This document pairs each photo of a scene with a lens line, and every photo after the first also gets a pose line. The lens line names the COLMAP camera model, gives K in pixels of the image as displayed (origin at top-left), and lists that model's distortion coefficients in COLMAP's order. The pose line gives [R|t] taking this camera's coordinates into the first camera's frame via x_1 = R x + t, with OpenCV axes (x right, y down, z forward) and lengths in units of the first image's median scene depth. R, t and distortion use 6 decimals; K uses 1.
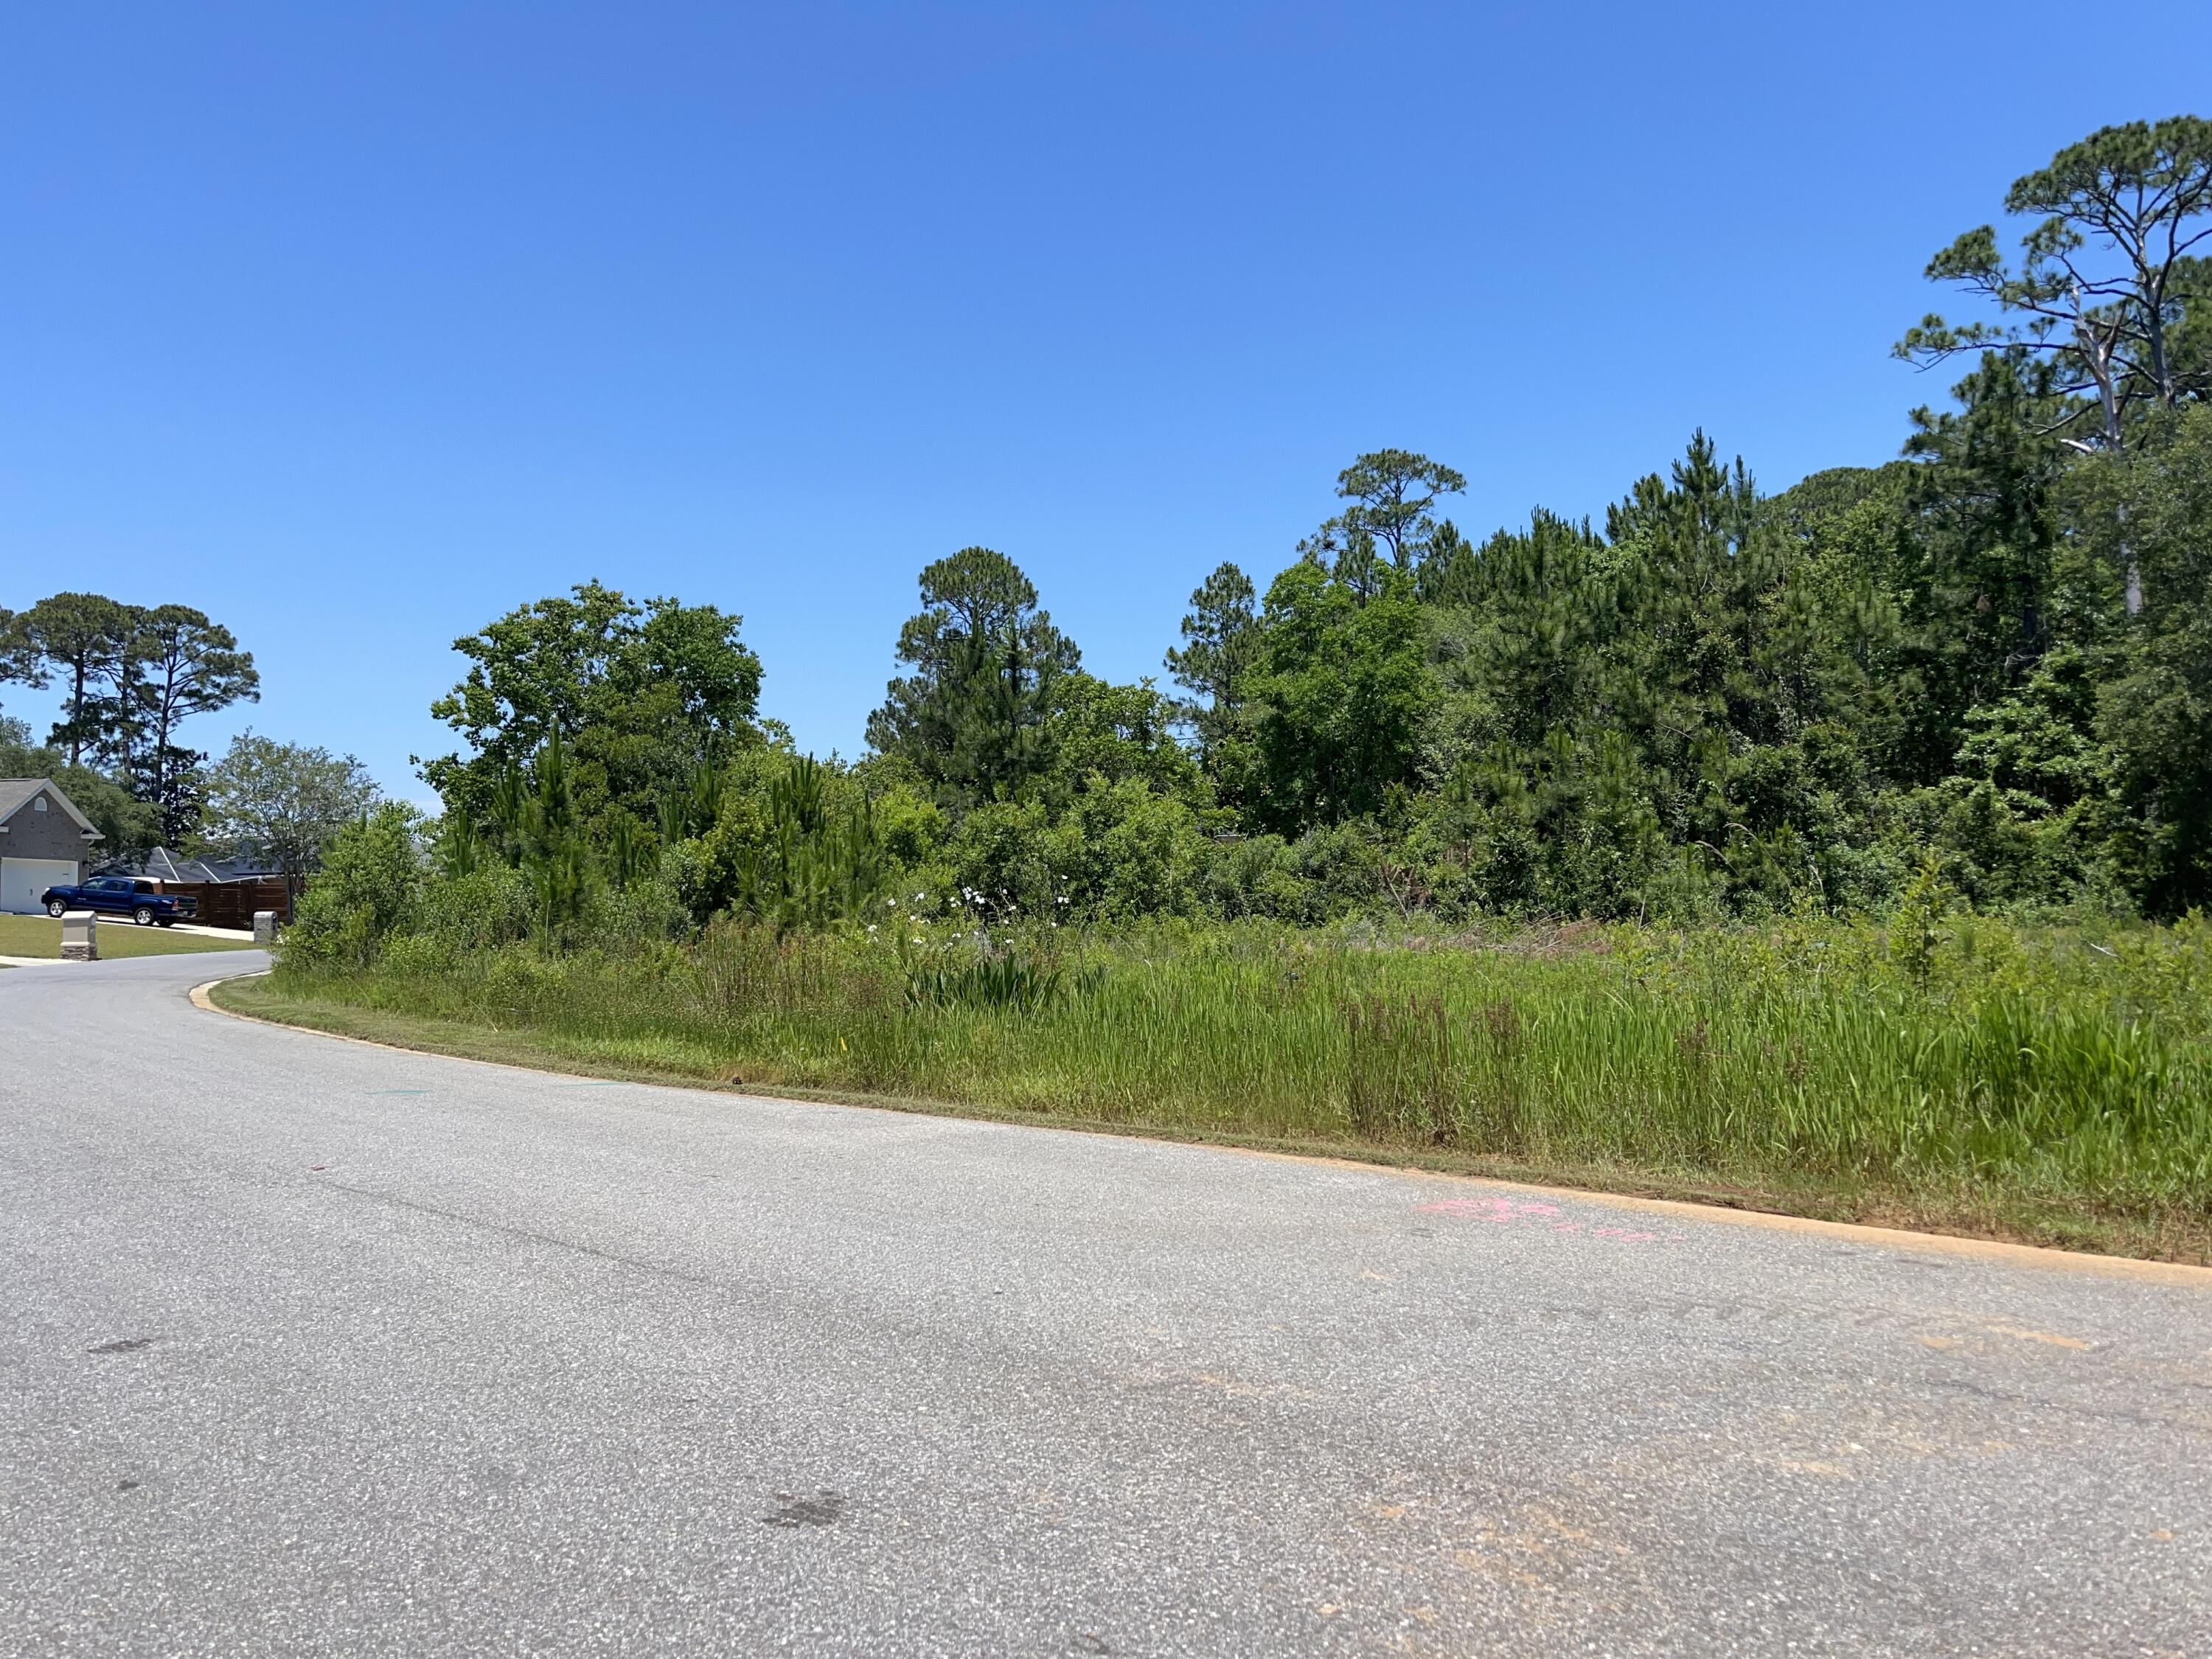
lens RADIAL K [[1663.3, 0, 1097.2], [0, 1663.3, 841.6], [0, 0, 1]] dist [0.045053, -0.066507]
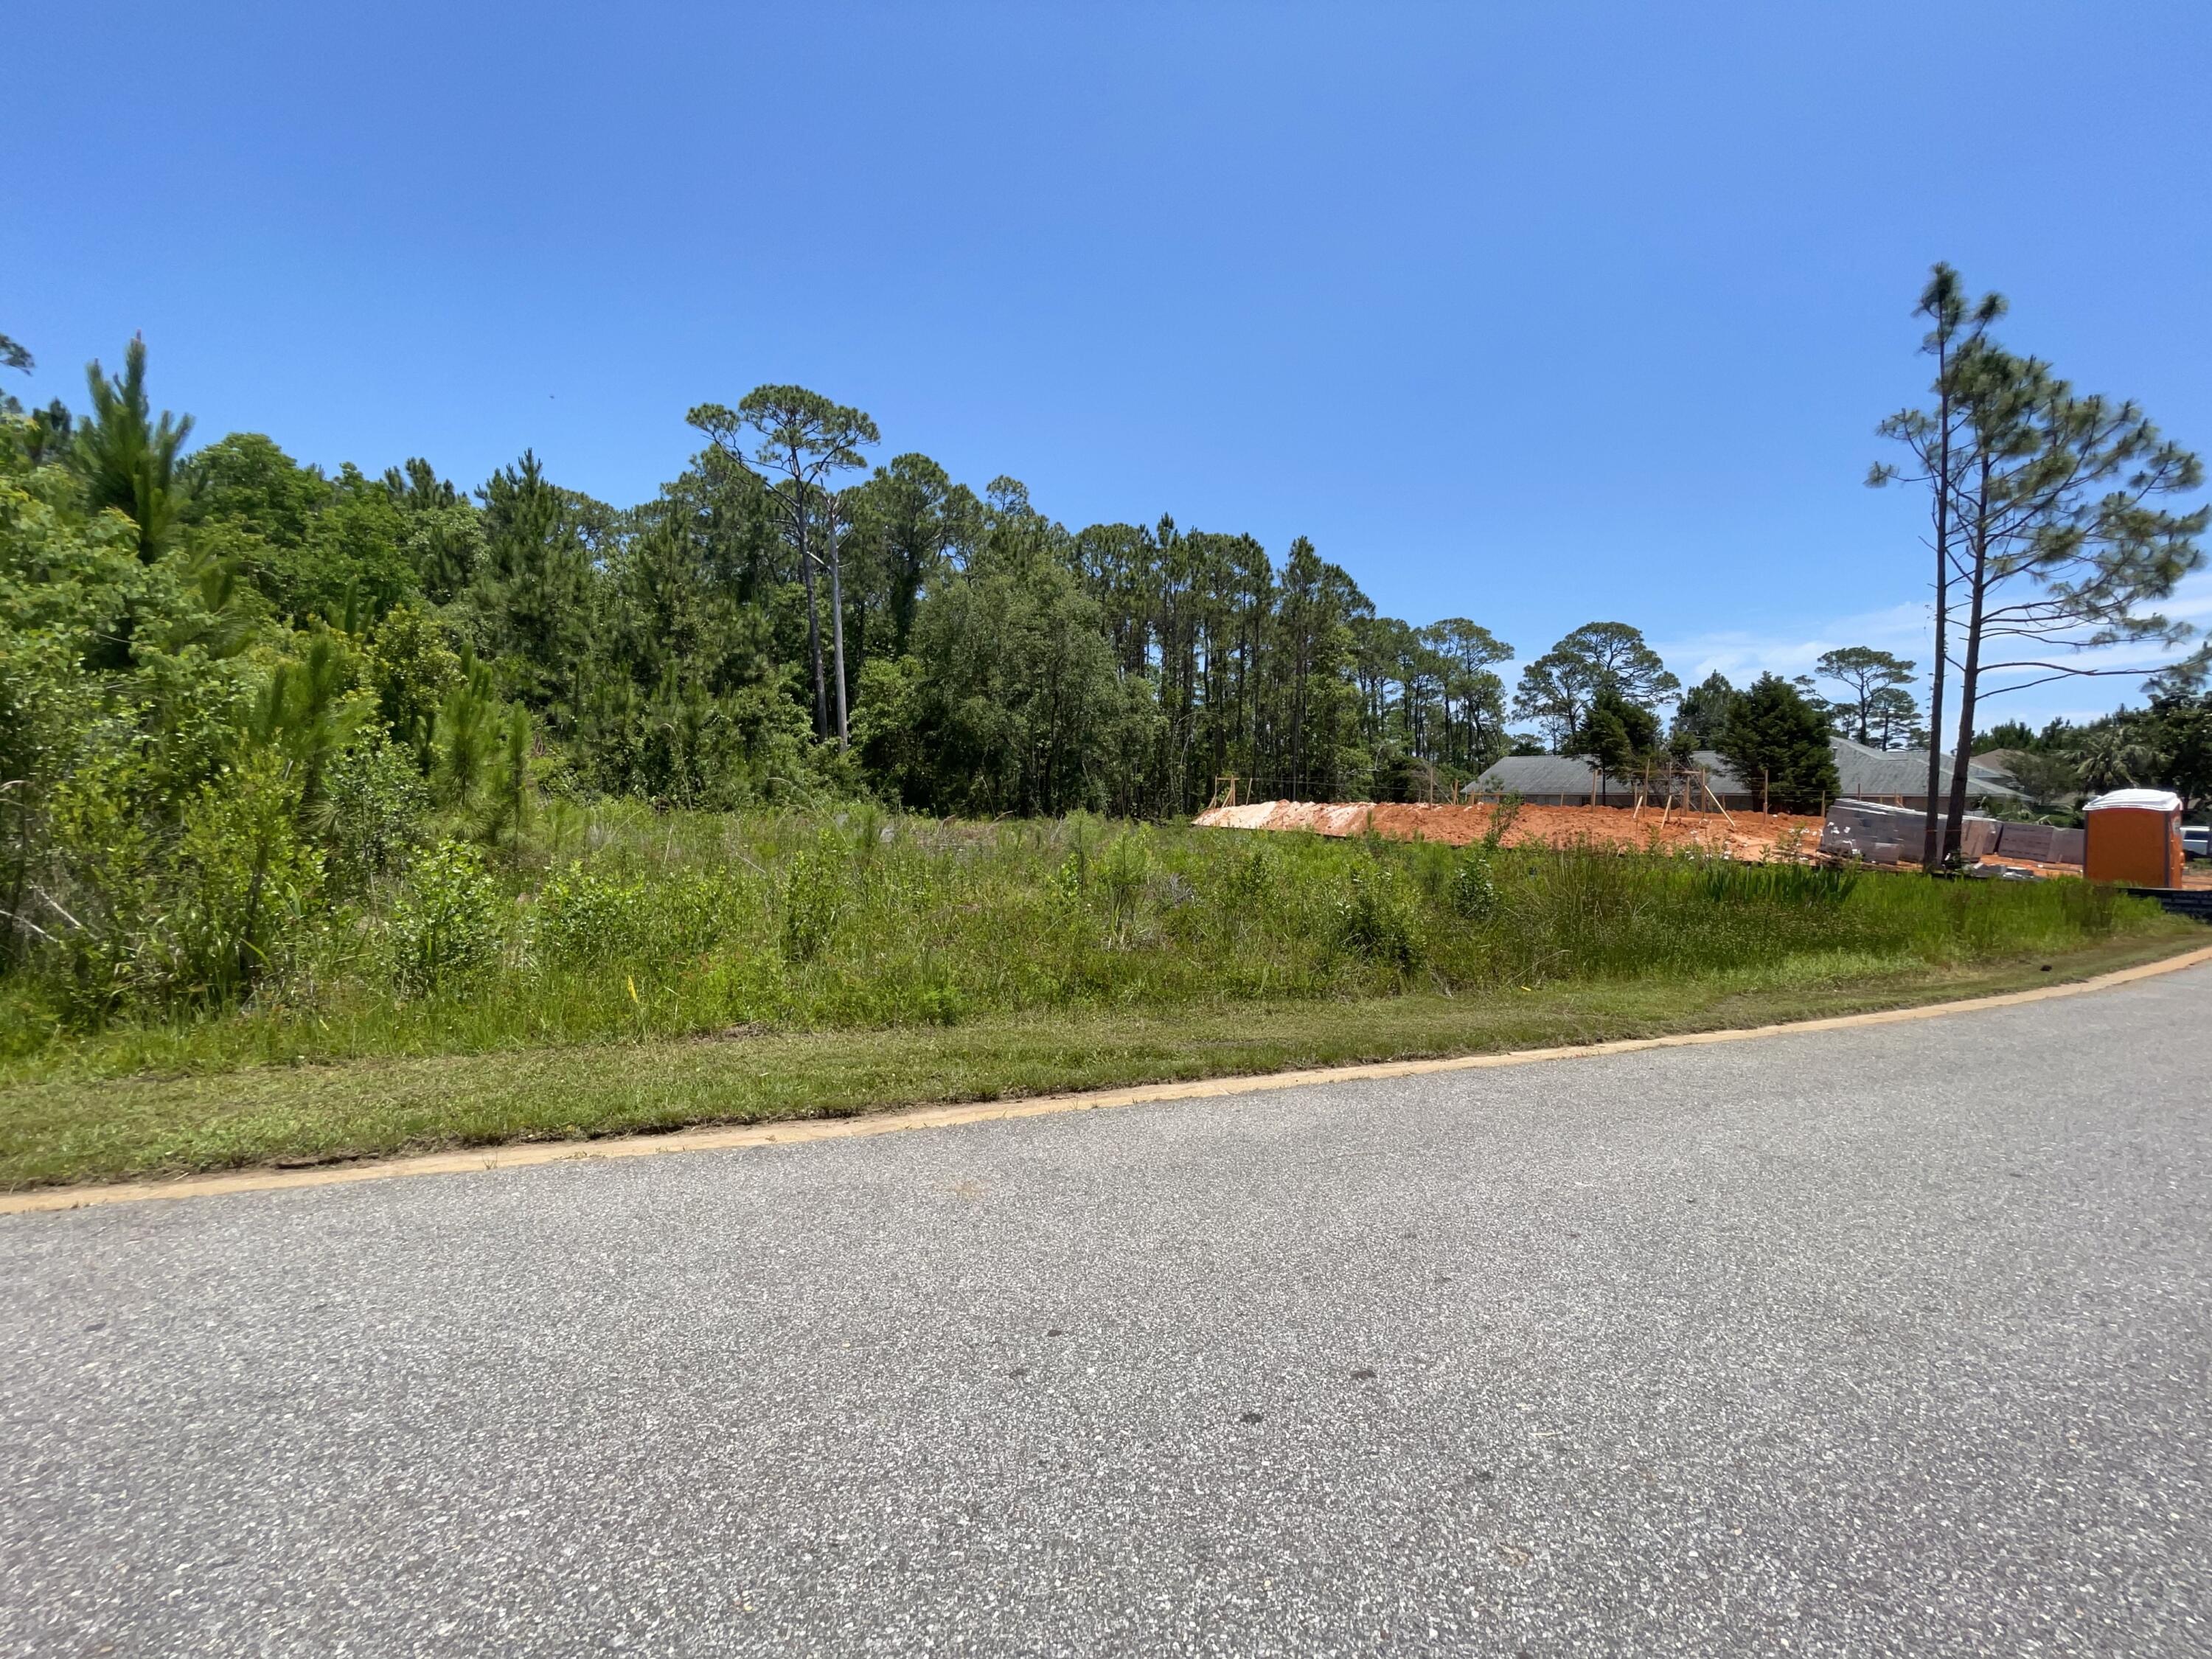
lens RADIAL K [[892.6, 0, 1115.5], [0, 892.6, 817.2], [0, 0, 1]] dist [-0.000477, -0.000305]
pose [[0.256196, 0.012015, 0.966550, -0.294741], [-0.077064, 0.996994, 0.008034, 0.018862], [-0.963548, -0.076545, 0.256352, 0.409812]]
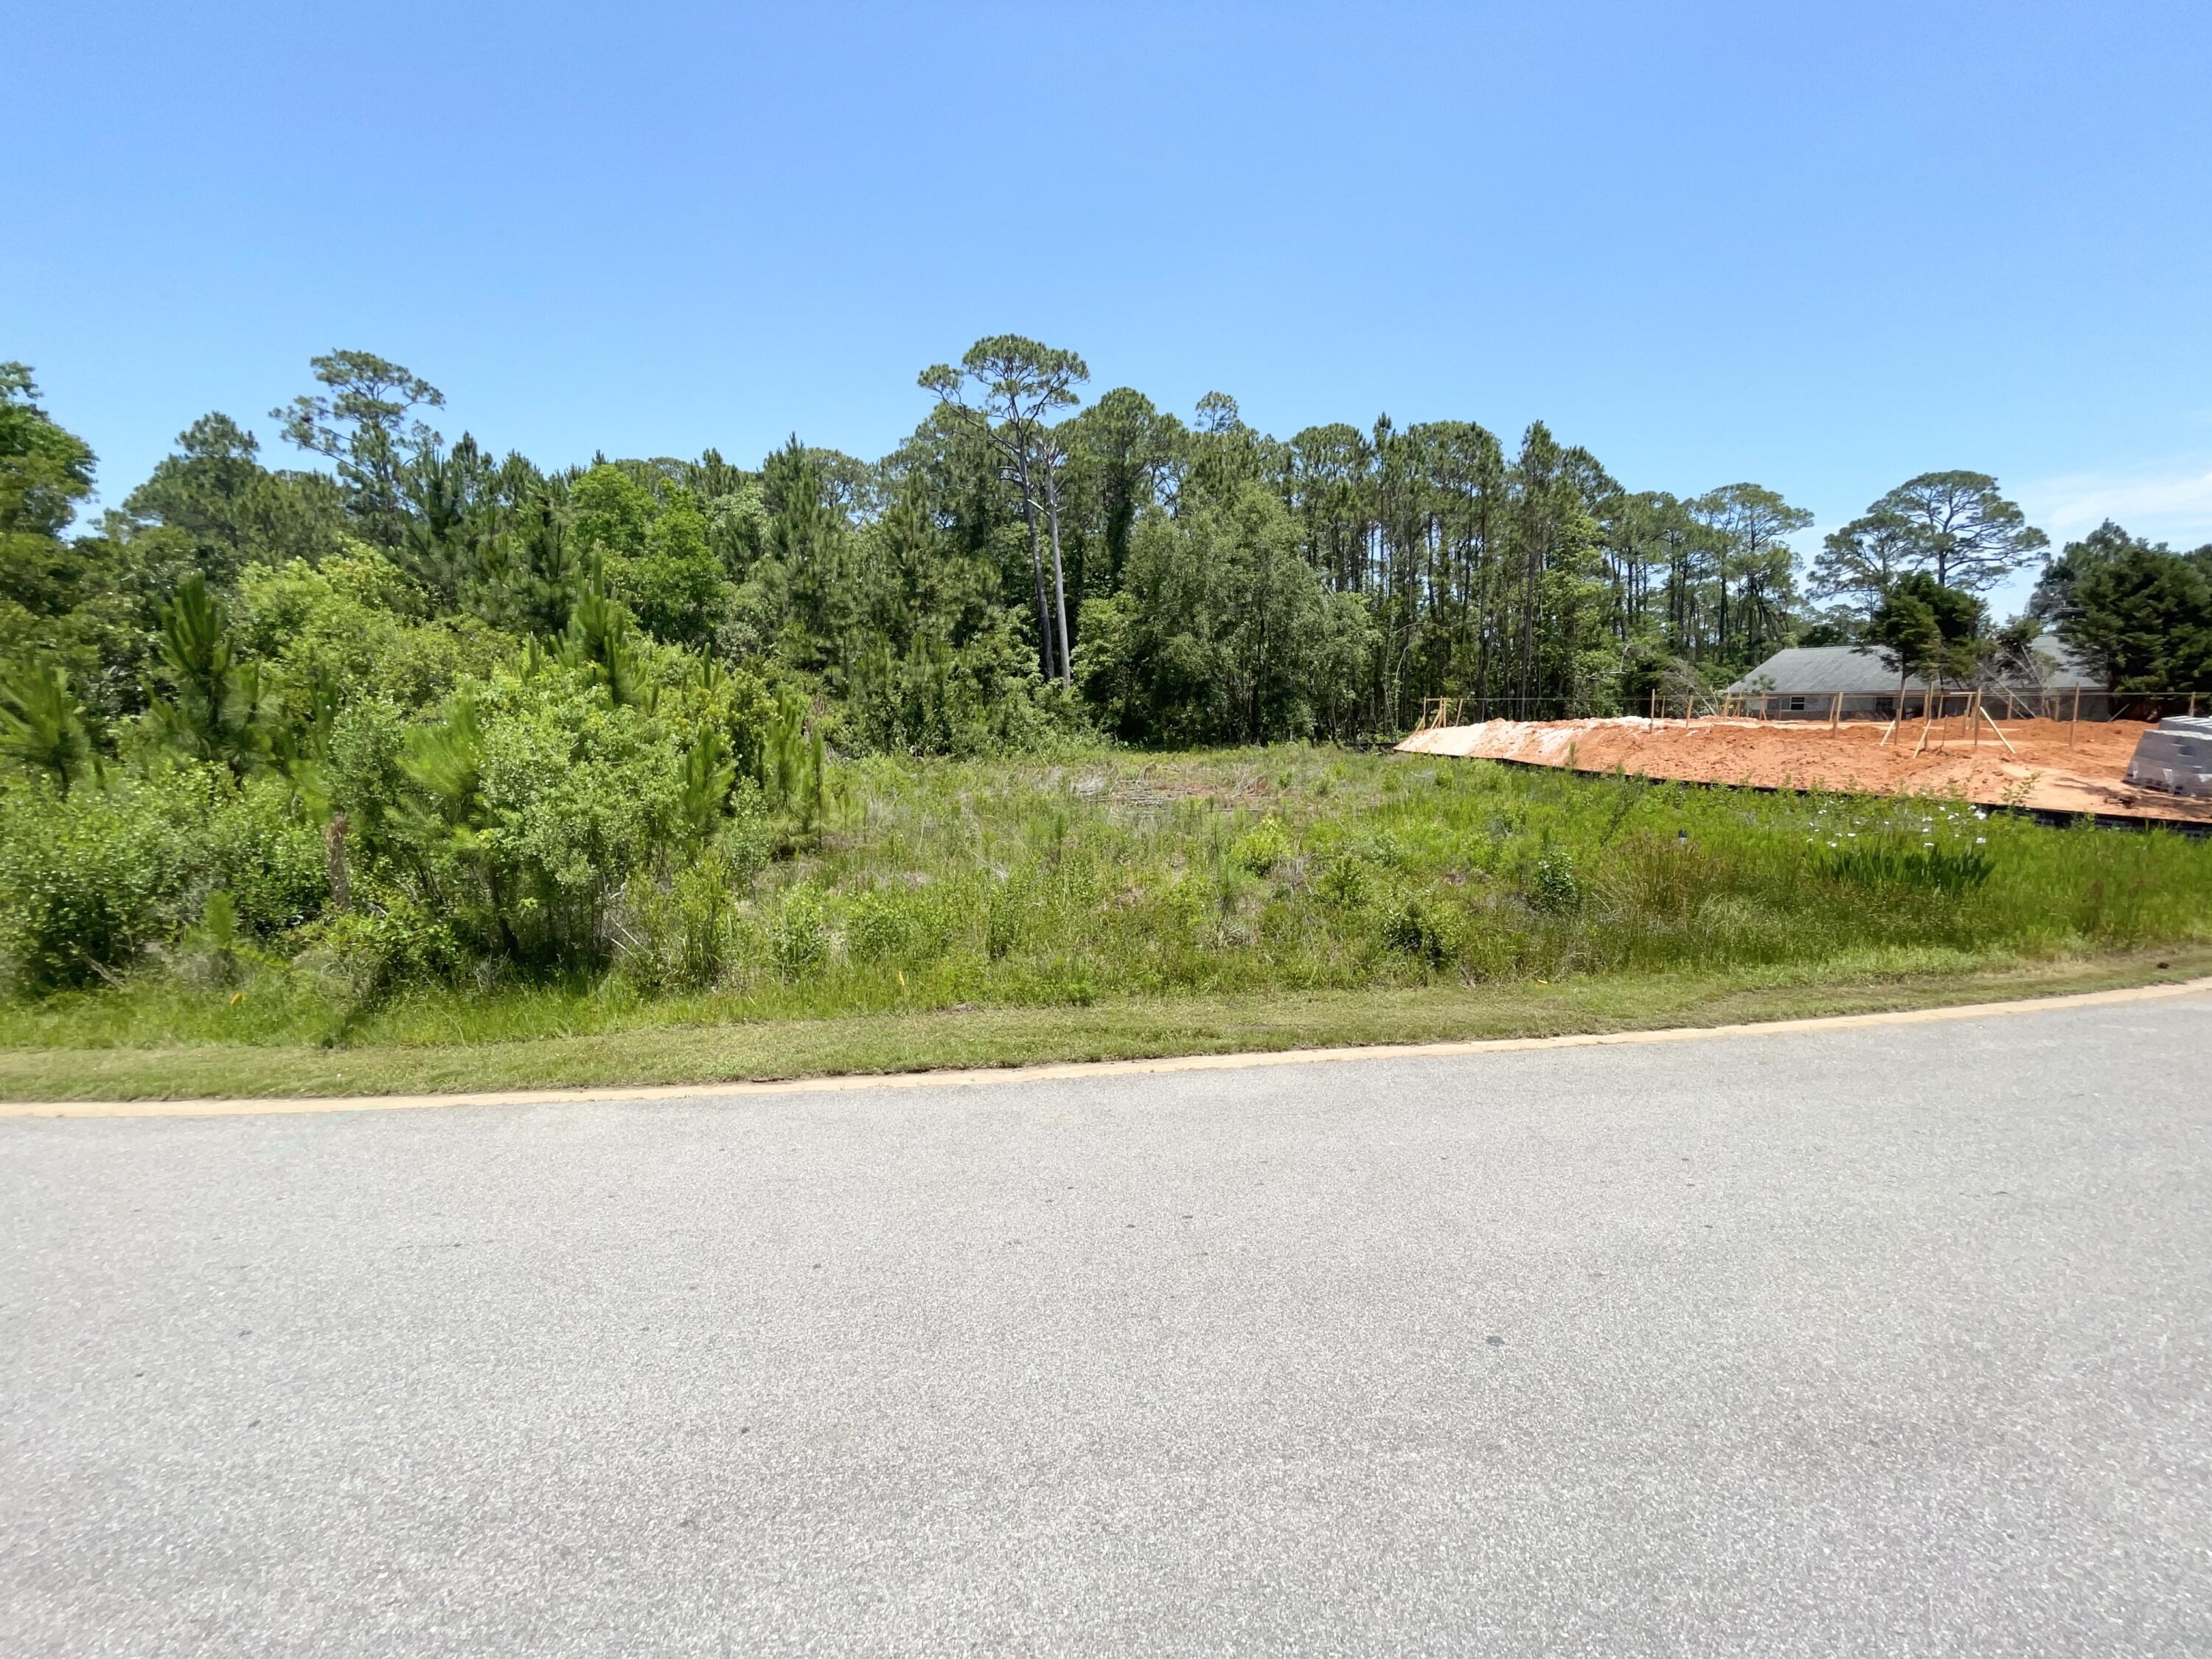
lens RADIAL K [[892.6, 0, 1115.7], [0, 892.6, 816.5], [0, 0, 1]] dist [-0.000477, -0.000305]
pose [[0.491986, -0.096325, 0.865258, -0.335361], [-0.038786, 0.990448, 0.132316, -0.011646], [-0.869739, -0.098657, 0.483551, 0.371767]]
